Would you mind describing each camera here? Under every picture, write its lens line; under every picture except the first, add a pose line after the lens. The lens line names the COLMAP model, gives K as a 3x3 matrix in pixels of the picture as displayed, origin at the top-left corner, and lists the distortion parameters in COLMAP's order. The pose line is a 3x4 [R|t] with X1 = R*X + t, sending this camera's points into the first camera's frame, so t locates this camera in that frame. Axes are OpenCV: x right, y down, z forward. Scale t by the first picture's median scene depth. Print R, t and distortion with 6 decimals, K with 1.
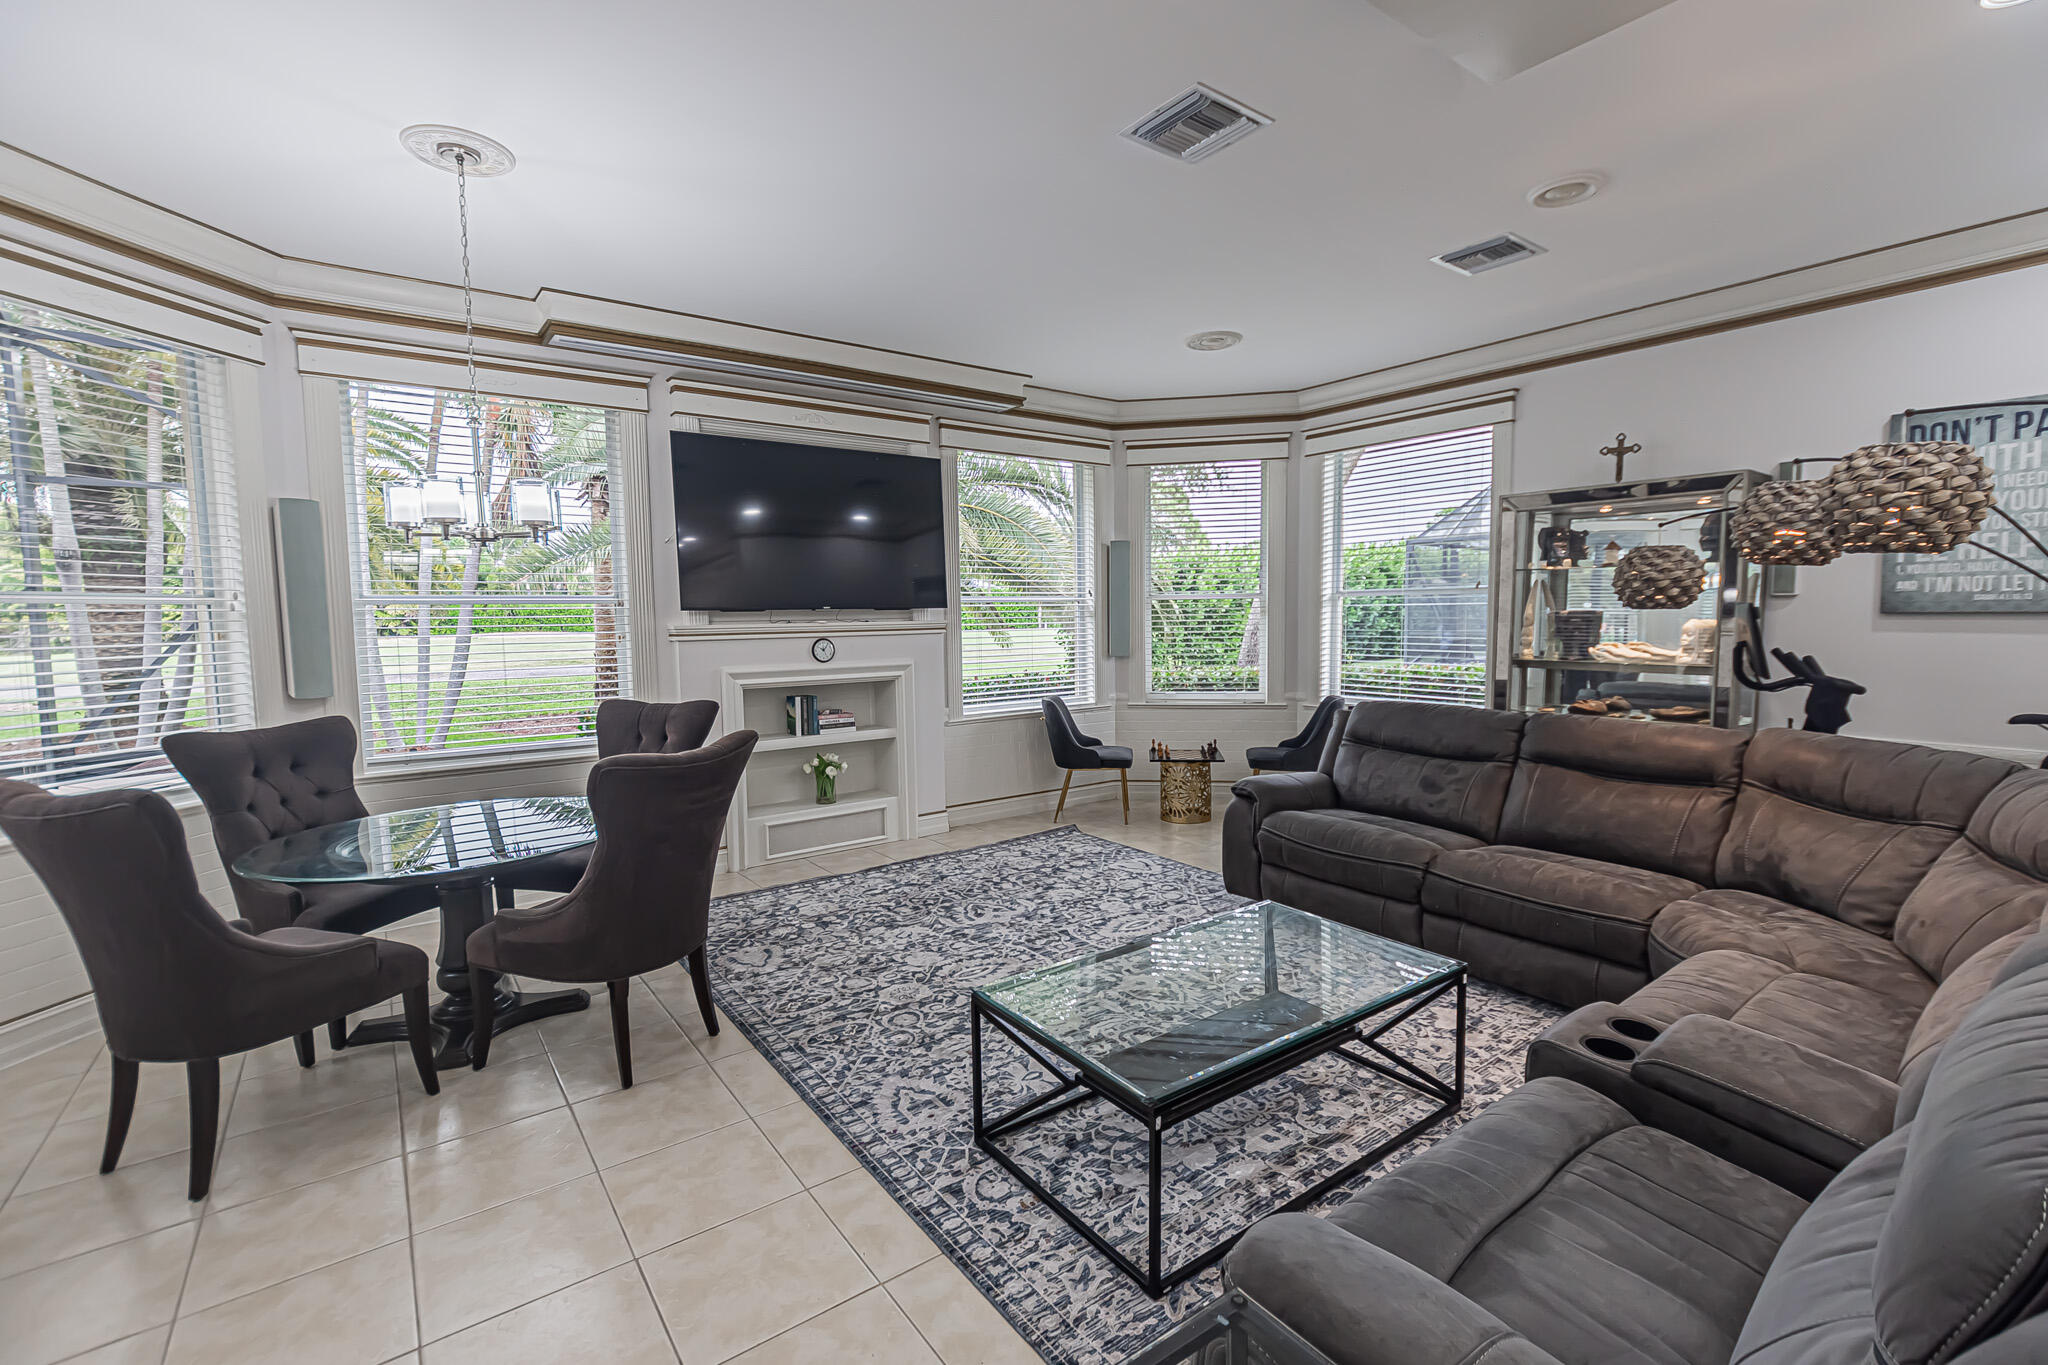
lens RADIAL K [[903.0, 0, 1023.4], [0, 903.0, 682.1], [0, 0, 1]] dist [0.002778, 0.000650]
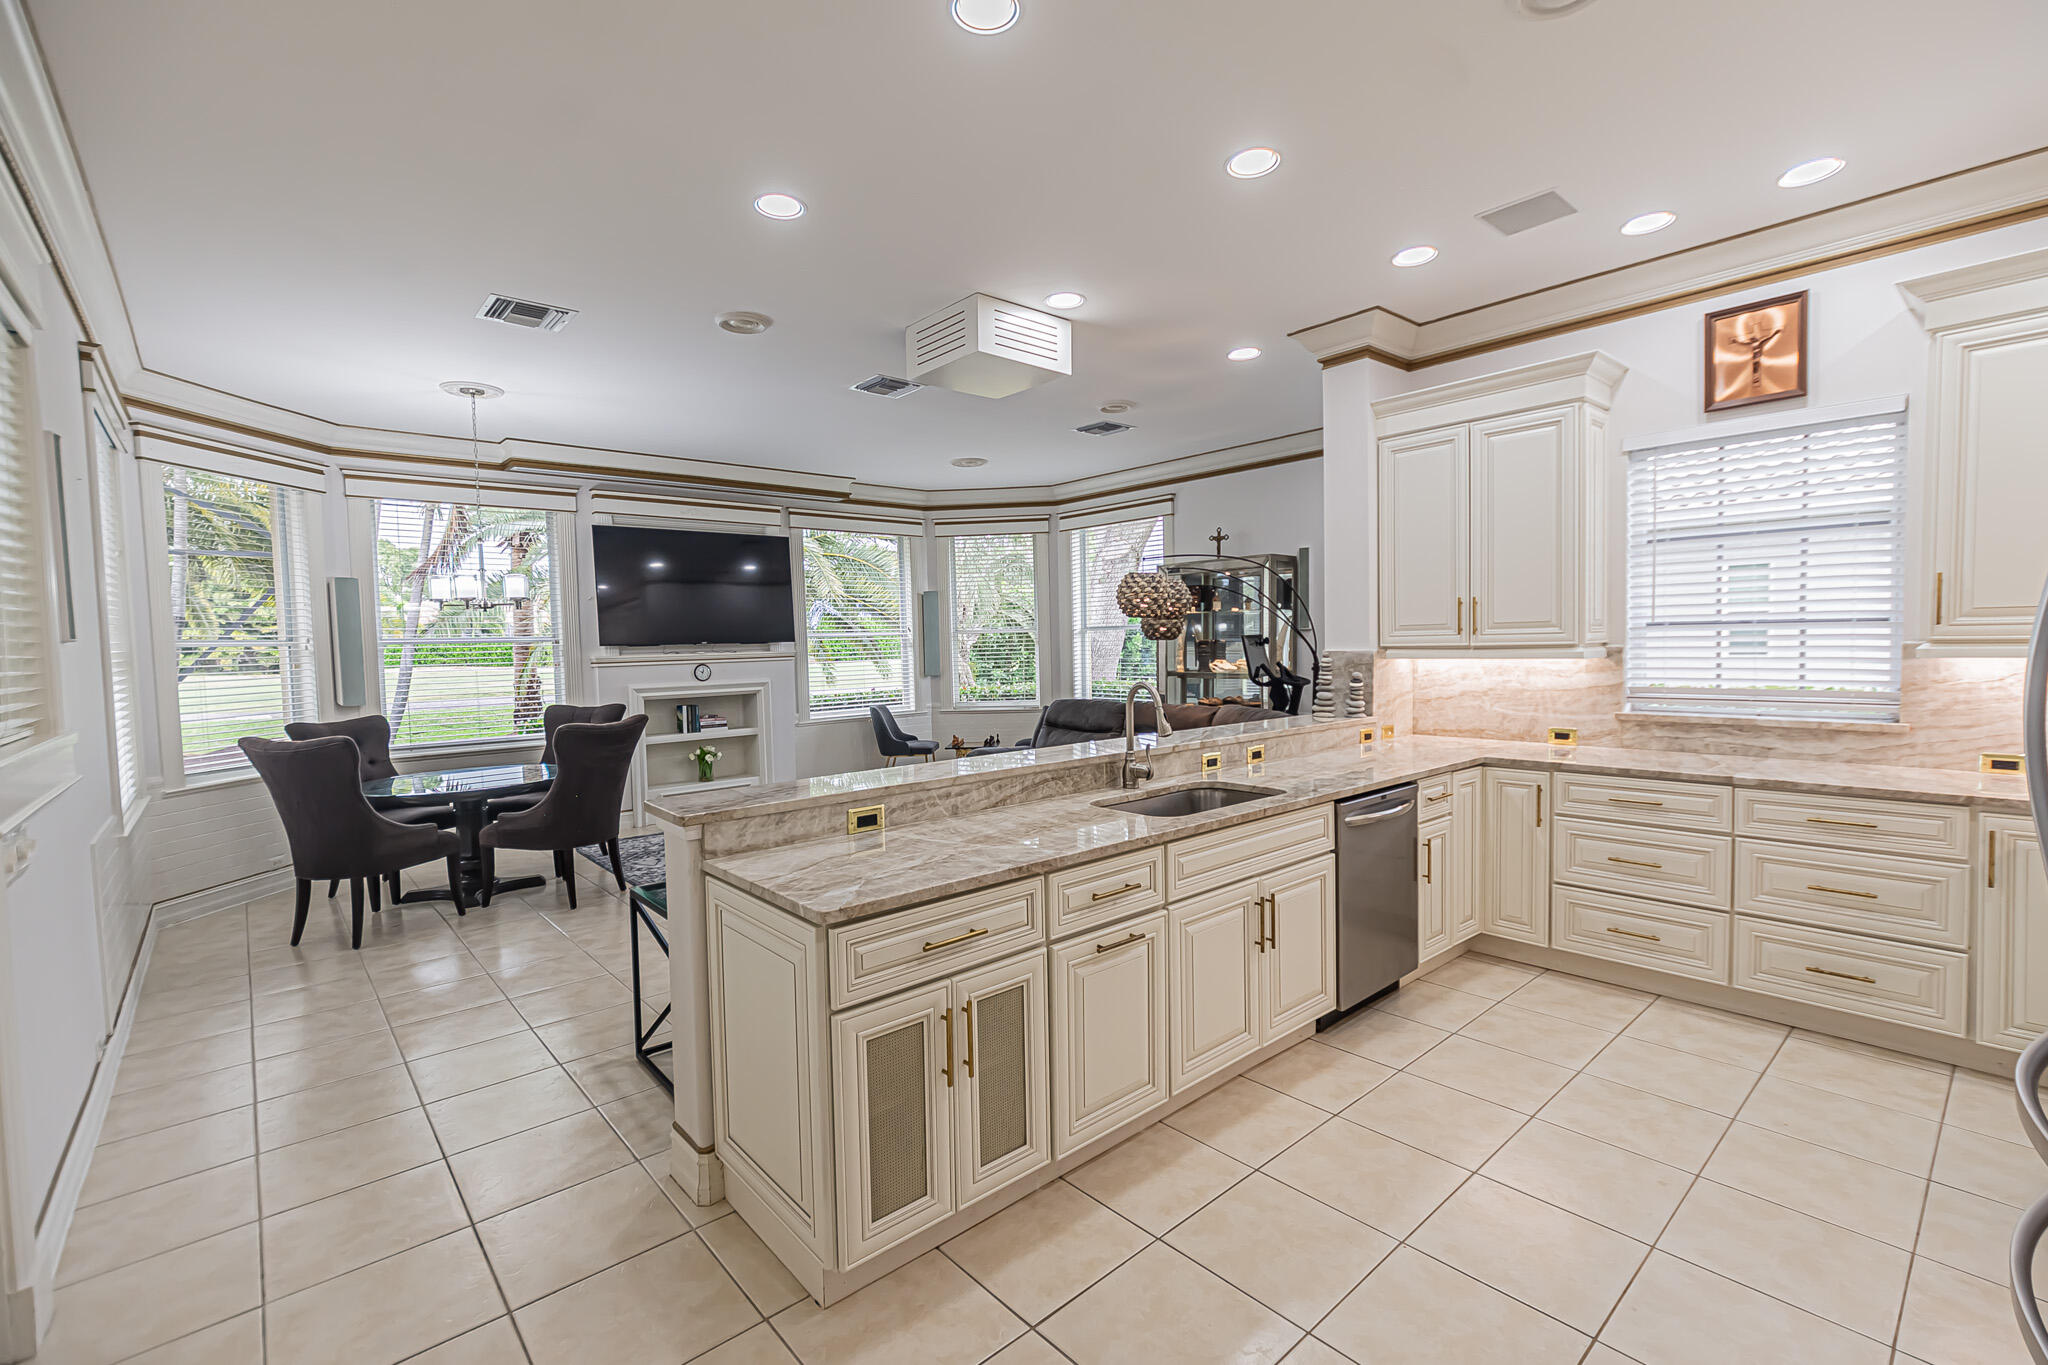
lens RADIAL K [[903.0, 0, 1027.1], [0, 903.0, 683.5], [0, 0, 1]] dist [0.002778, 0.000650]
pose [[0.996038, -0.014294, 0.087774, 0.157638], [0.016969, 0.999412, -0.029801, 0.031858], [-0.087296, 0.031172, 0.995695, -0.449690]]
